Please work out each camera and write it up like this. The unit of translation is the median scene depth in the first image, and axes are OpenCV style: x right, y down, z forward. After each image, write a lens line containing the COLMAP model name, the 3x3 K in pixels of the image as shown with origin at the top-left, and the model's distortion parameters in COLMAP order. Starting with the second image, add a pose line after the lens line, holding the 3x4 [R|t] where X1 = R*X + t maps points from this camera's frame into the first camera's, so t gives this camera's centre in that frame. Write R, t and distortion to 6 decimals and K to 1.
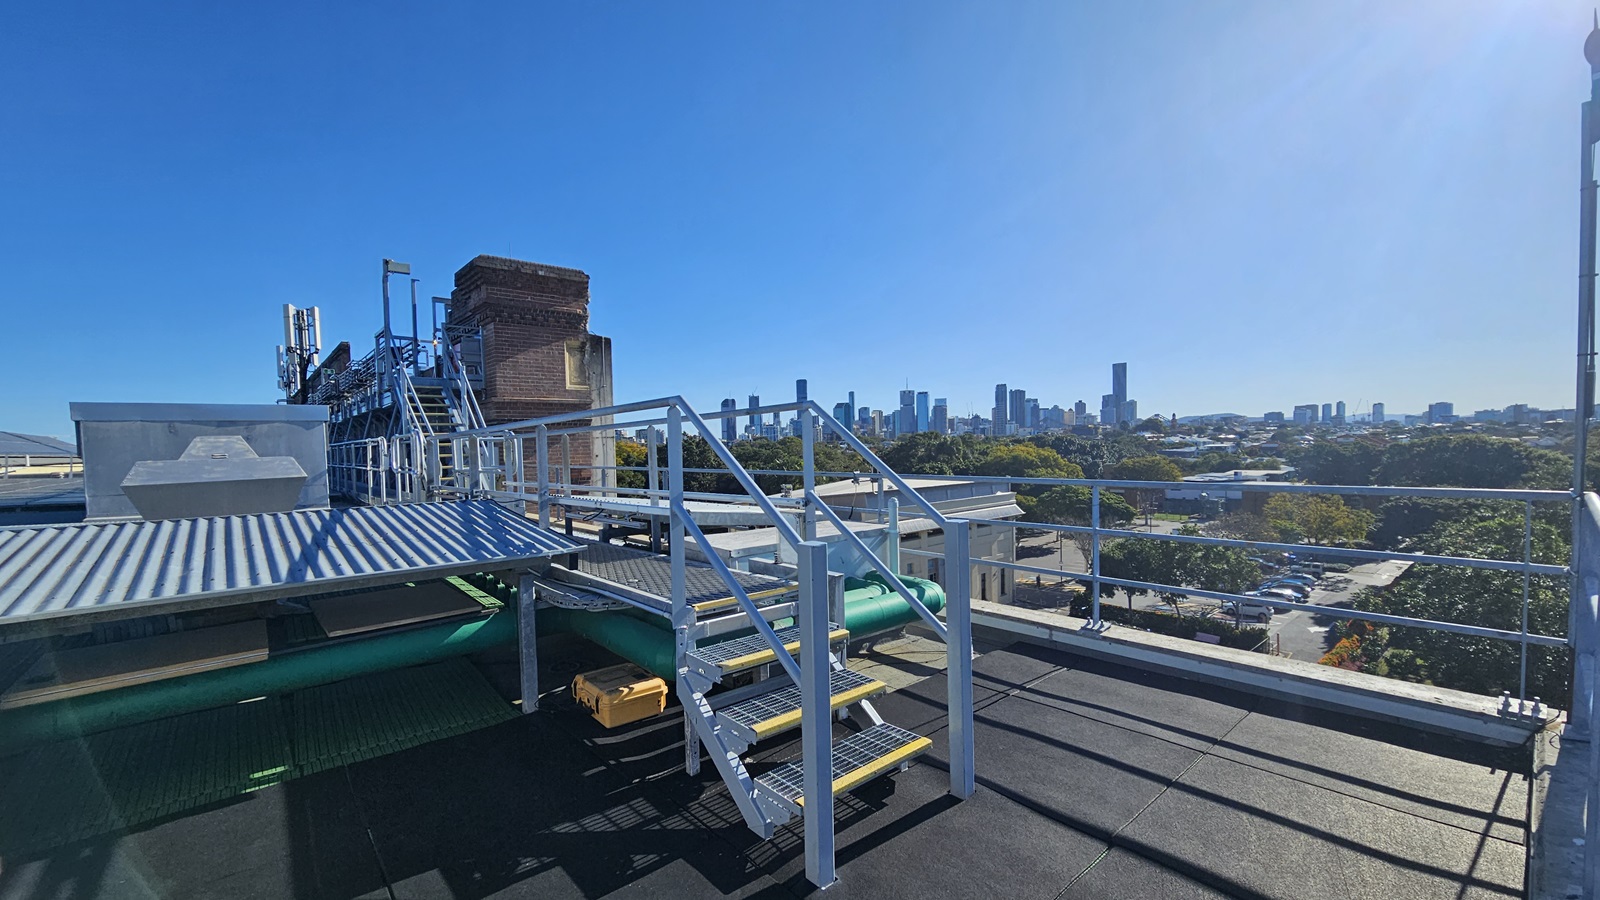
lens RADIAL K [[657.4, 0, 787.0], [0, 657.4, 455.7], [0, 0, 1]] dist [-0.003050, 0.000006]
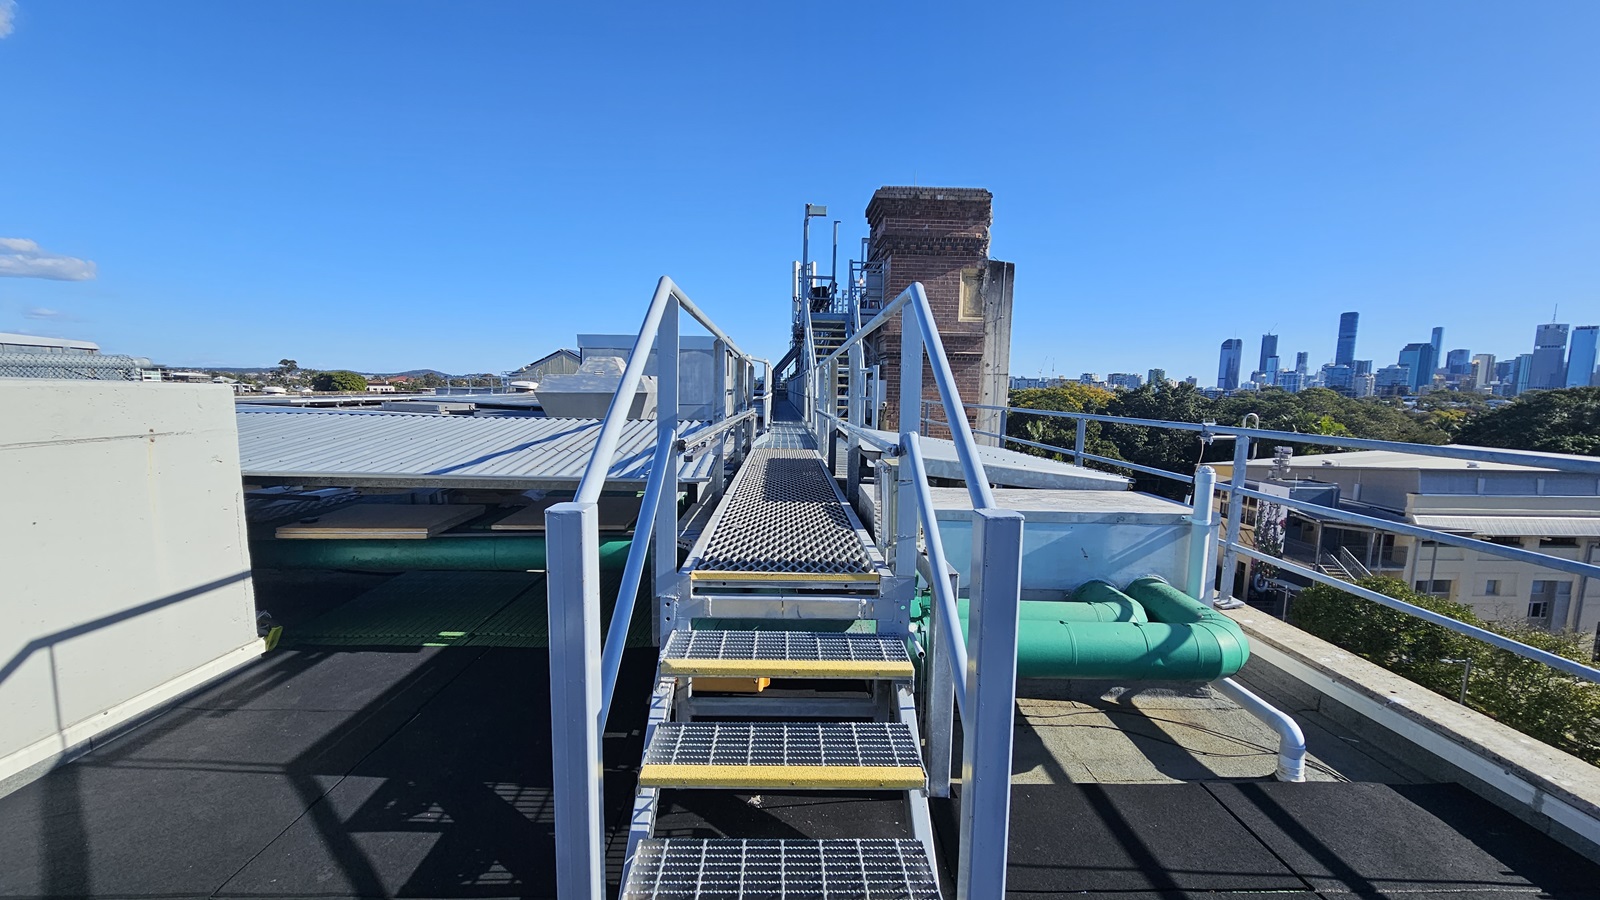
lens RADIAL K [[657.4, 0, 787.0], [0, 657.4, 455.7], [0, 0, 1]] dist [-0.003050, 0.000006]
pose [[0.779344, 0.103281, -0.618026, 0.075089], [-0.048550, 0.993310, 0.104774, 0.003473], [0.624712, -0.051650, 0.779145, 0.098828]]
